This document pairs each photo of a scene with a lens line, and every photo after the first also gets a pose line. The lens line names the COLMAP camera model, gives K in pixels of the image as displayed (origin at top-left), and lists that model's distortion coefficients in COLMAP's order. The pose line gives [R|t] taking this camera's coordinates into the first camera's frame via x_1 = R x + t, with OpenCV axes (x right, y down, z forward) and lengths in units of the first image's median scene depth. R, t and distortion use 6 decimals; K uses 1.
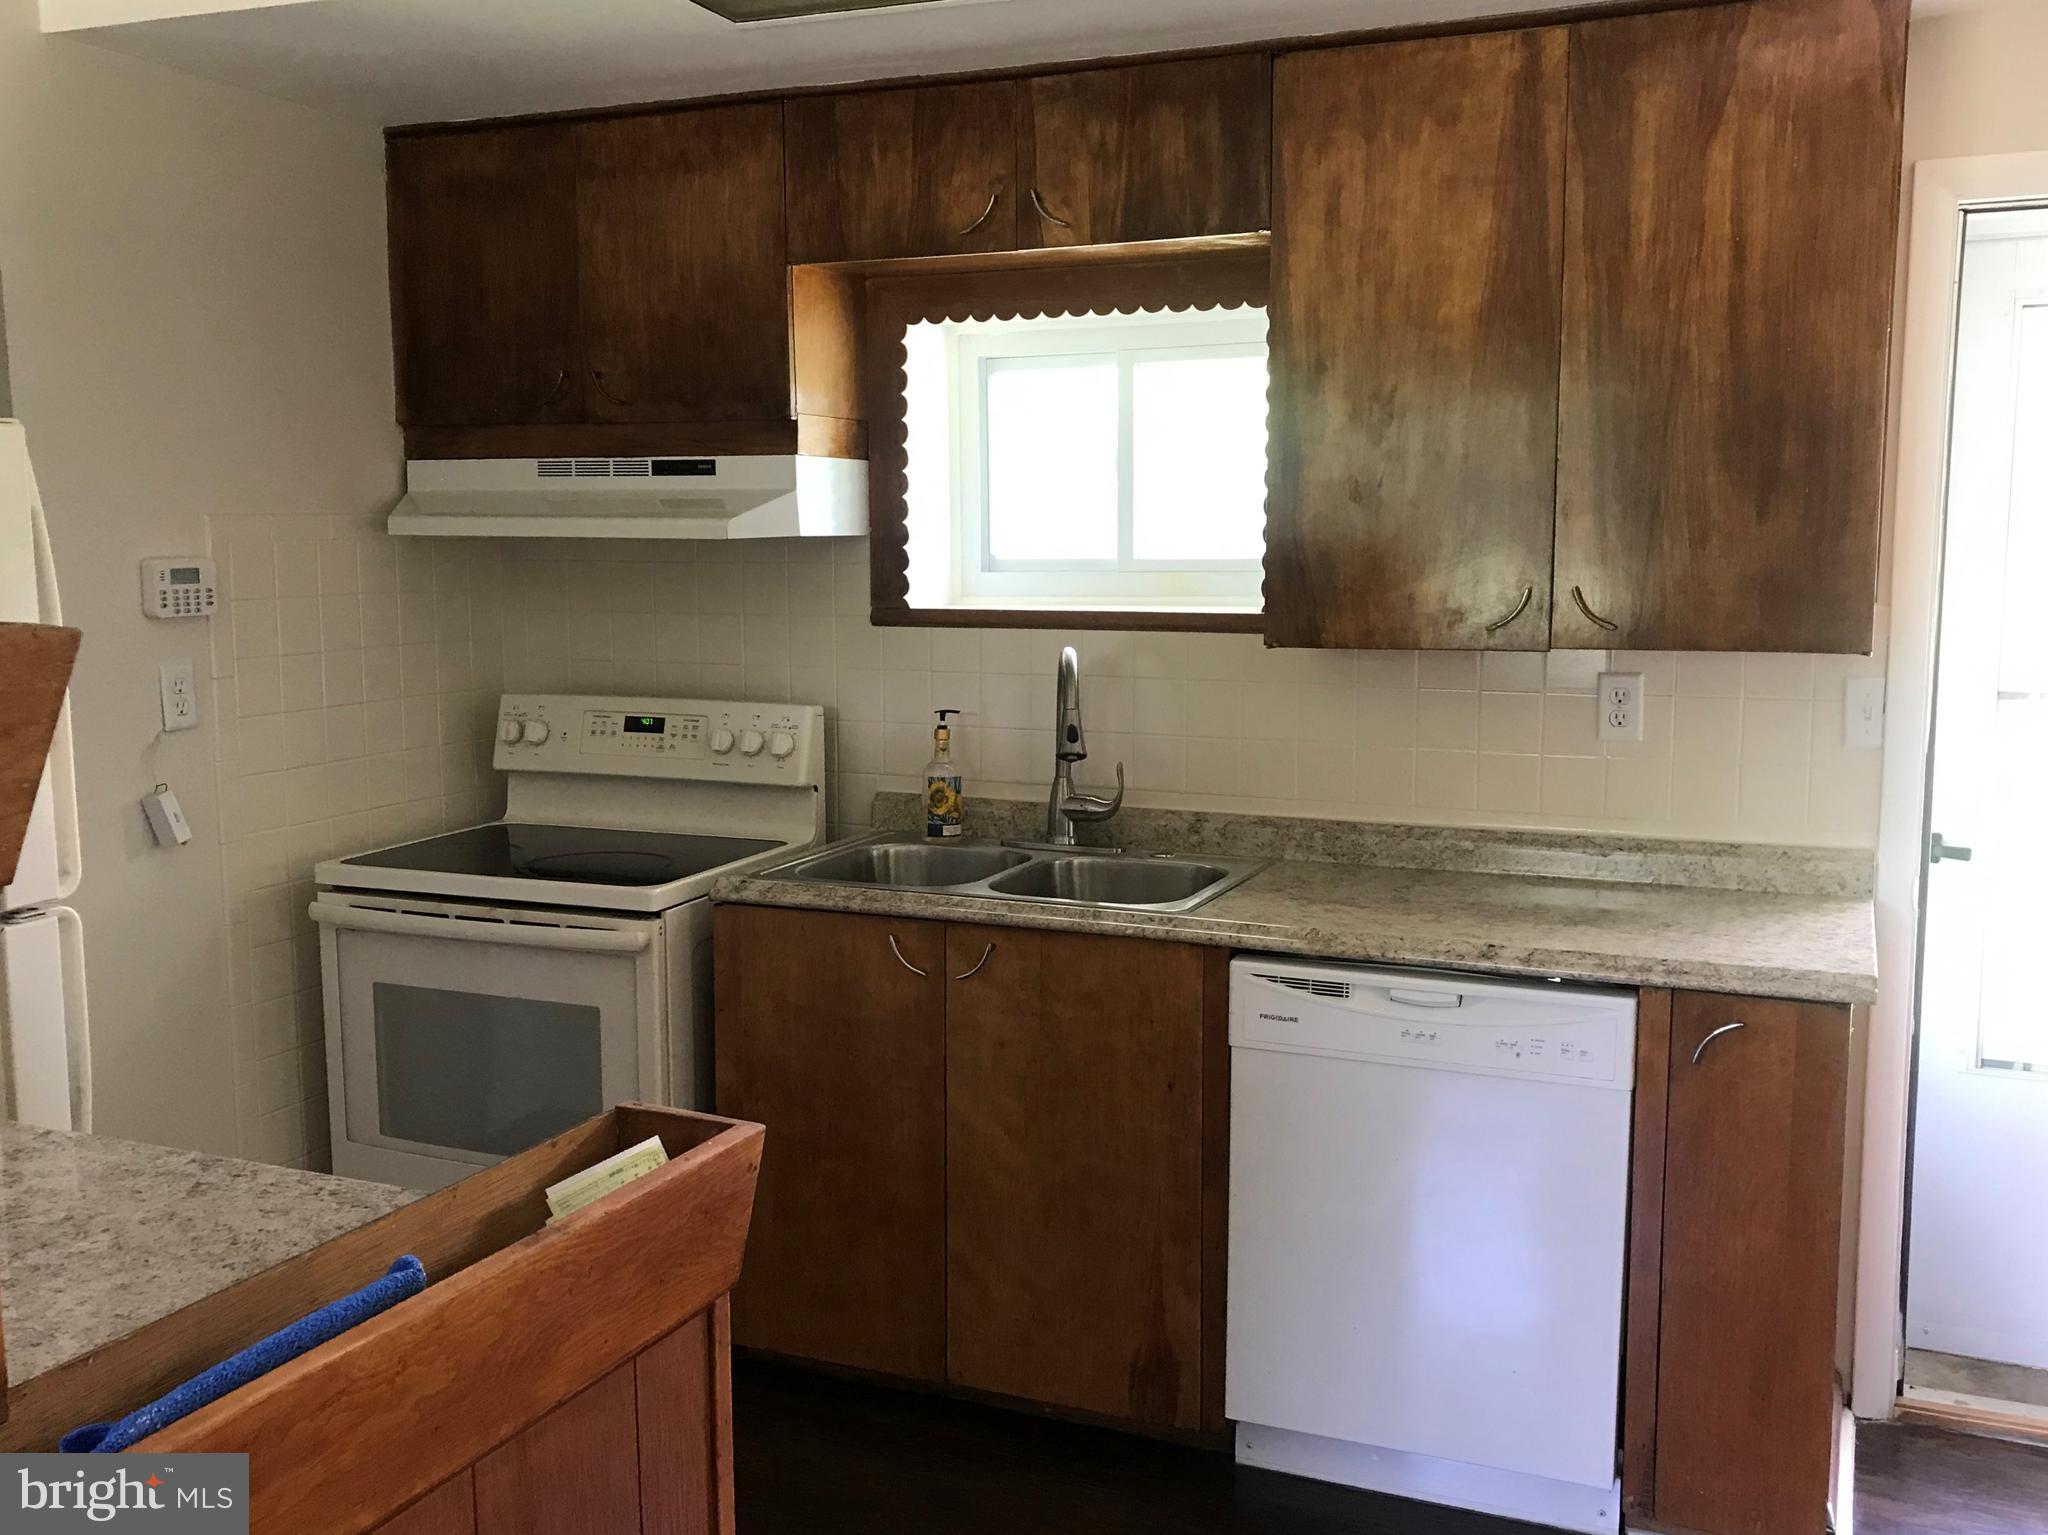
lens RADIAL K [[1883.8, 0, 1024.0], [0, 1883.8, 767.5], [0, 0, 1]] dist [0.009605, 0.000637]
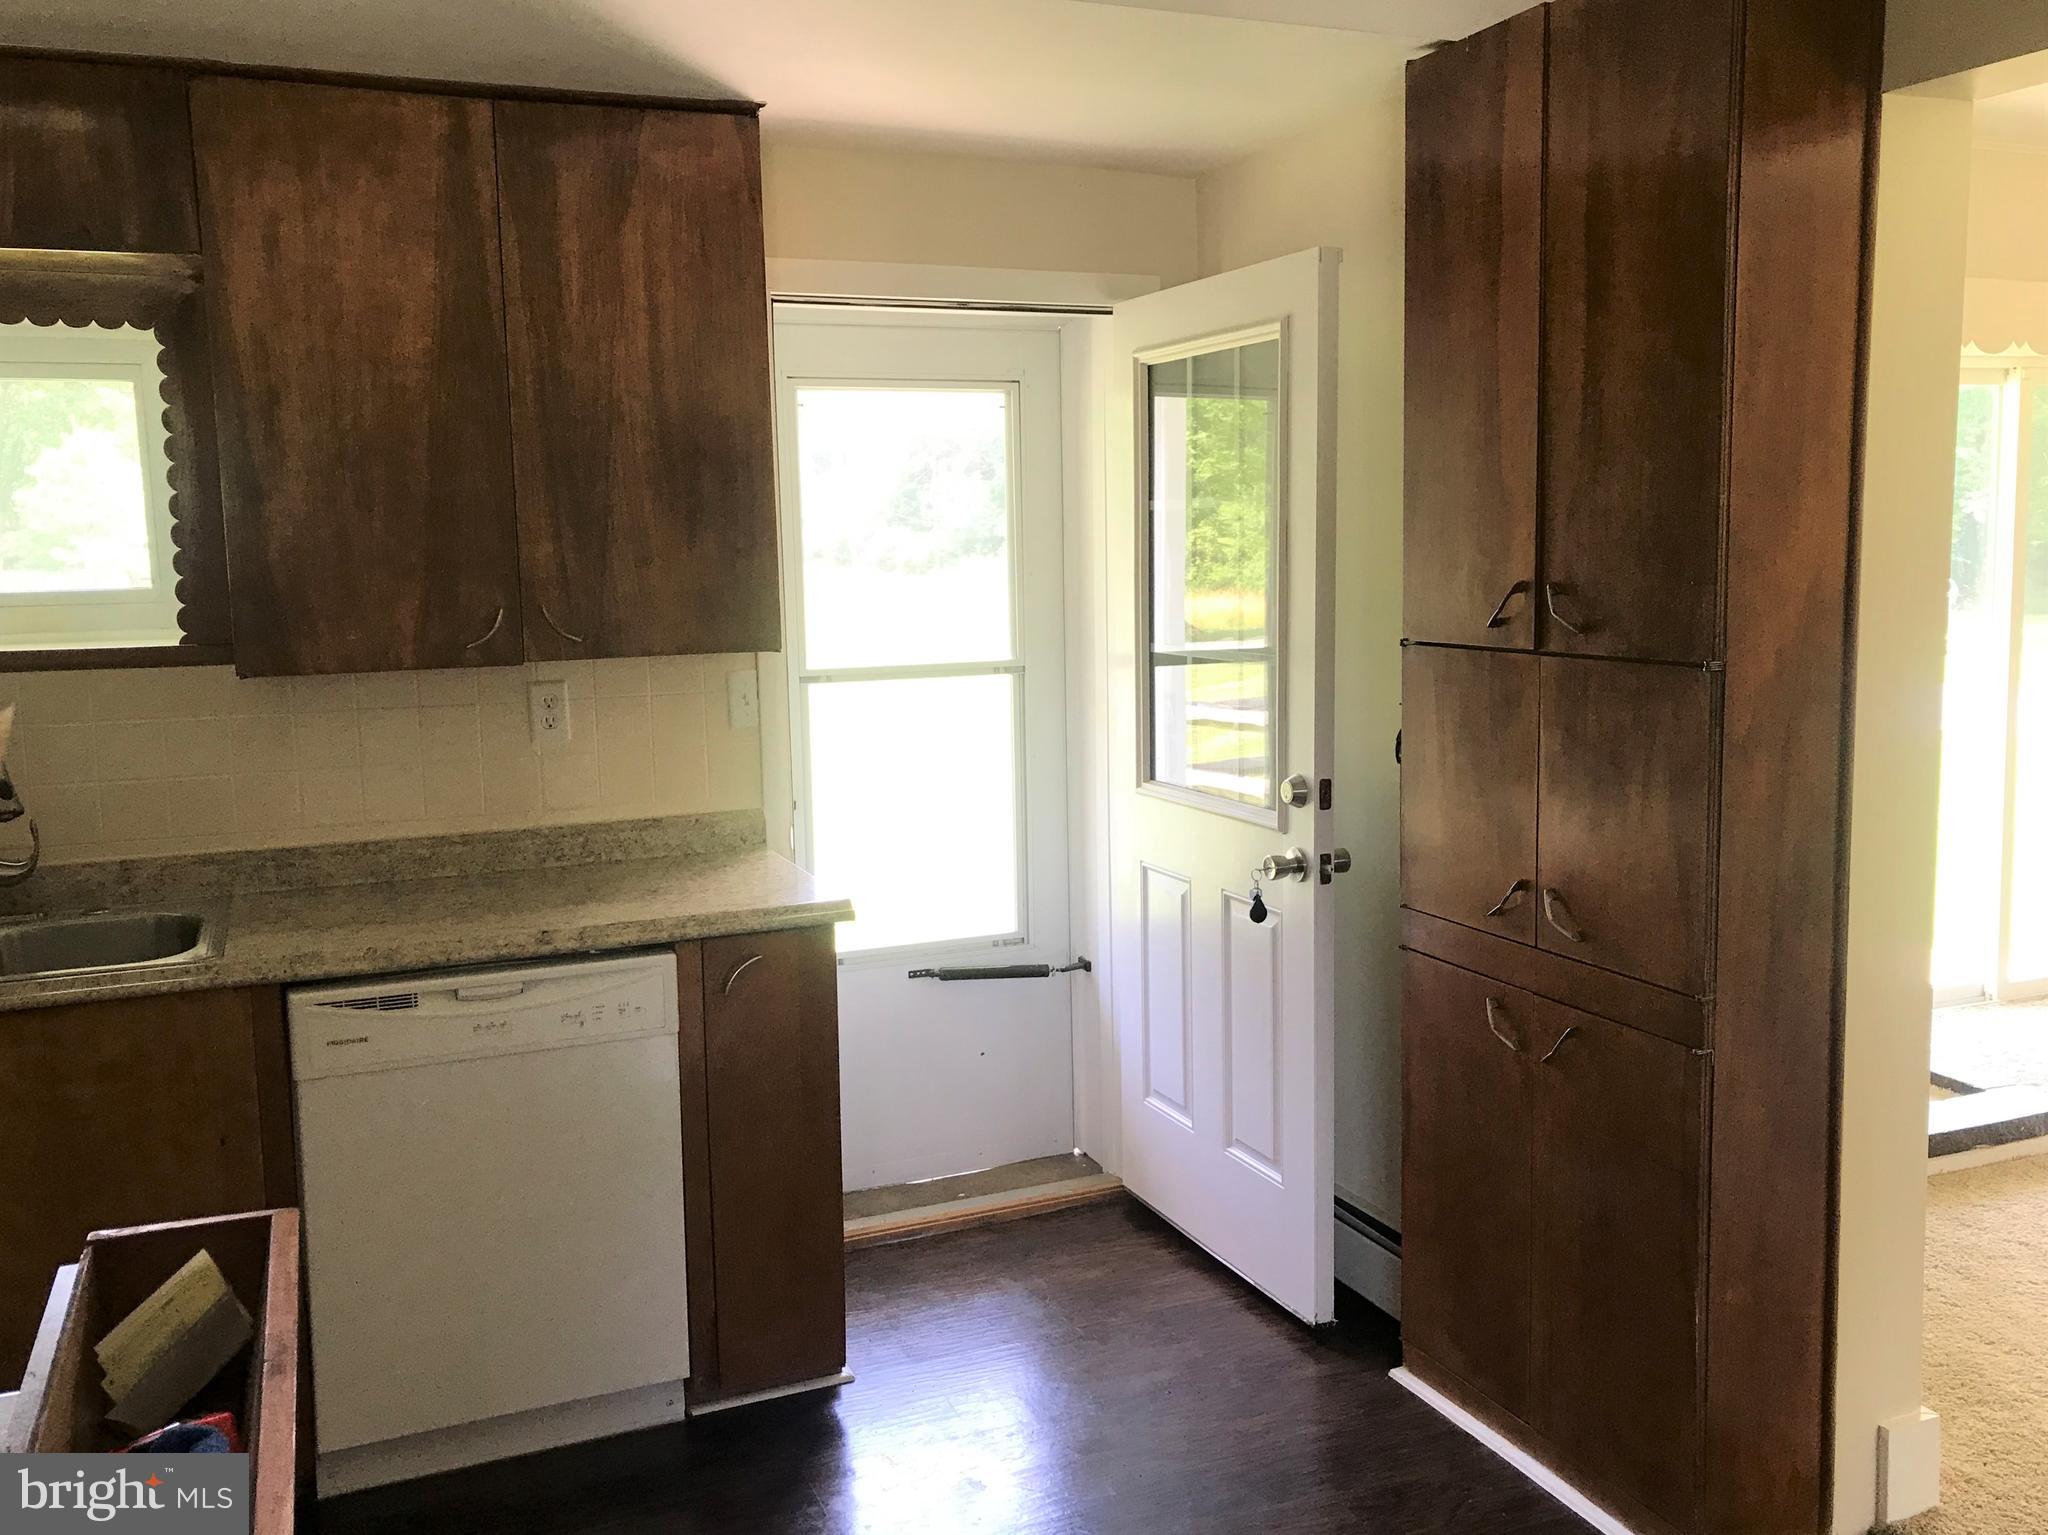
lens RADIAL K [[1769.7, 0, 1023.9], [0, 1769.7, 741.8], [0, 0, 1]] dist [0.005317, 0.018016]
pose [[0.681221, -0.092848, 0.726166, -0.237111], [0.108993, 0.993733, 0.024812, -0.008270], [-0.723919, 0.062245, 0.687071, 0.064778]]
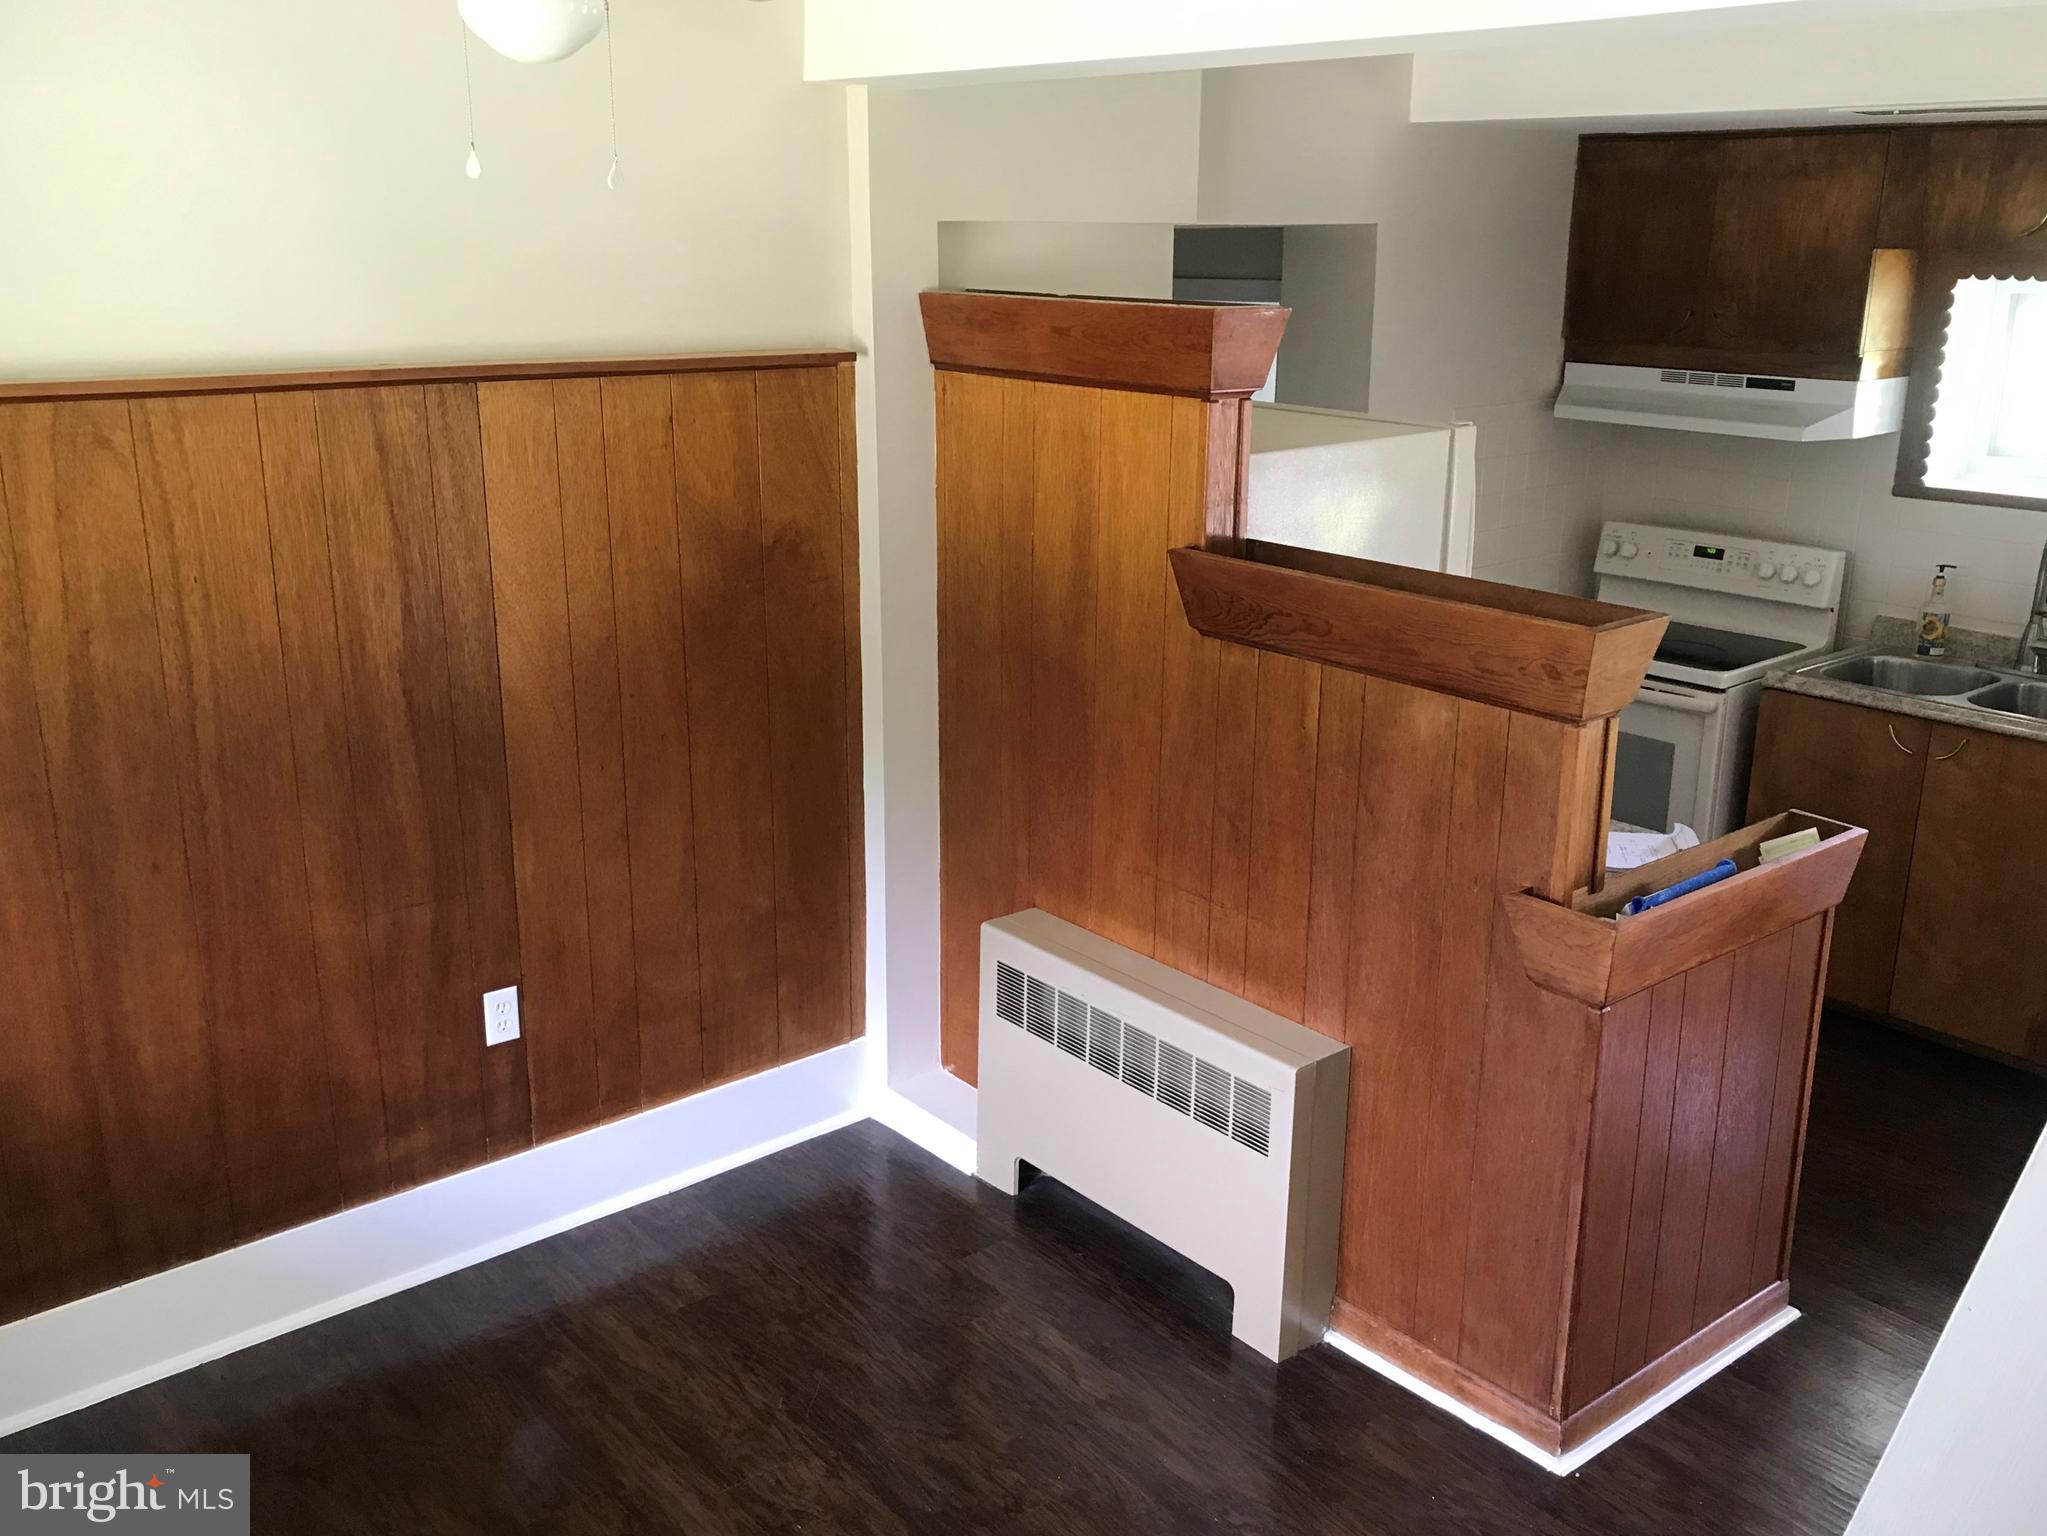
lens RADIAL K [[1768.9, 0, 1023.4], [0, 1768.9, 742.3], [0, 0, 1]] dist [0.005317, 0.018016]
pose [[0.886314, 0.137089, -0.442329, -0.053681], [-0.069872, 0.983831, 0.164910, -0.079904], [0.457784, -0.115255, 0.881561, -0.552361]]
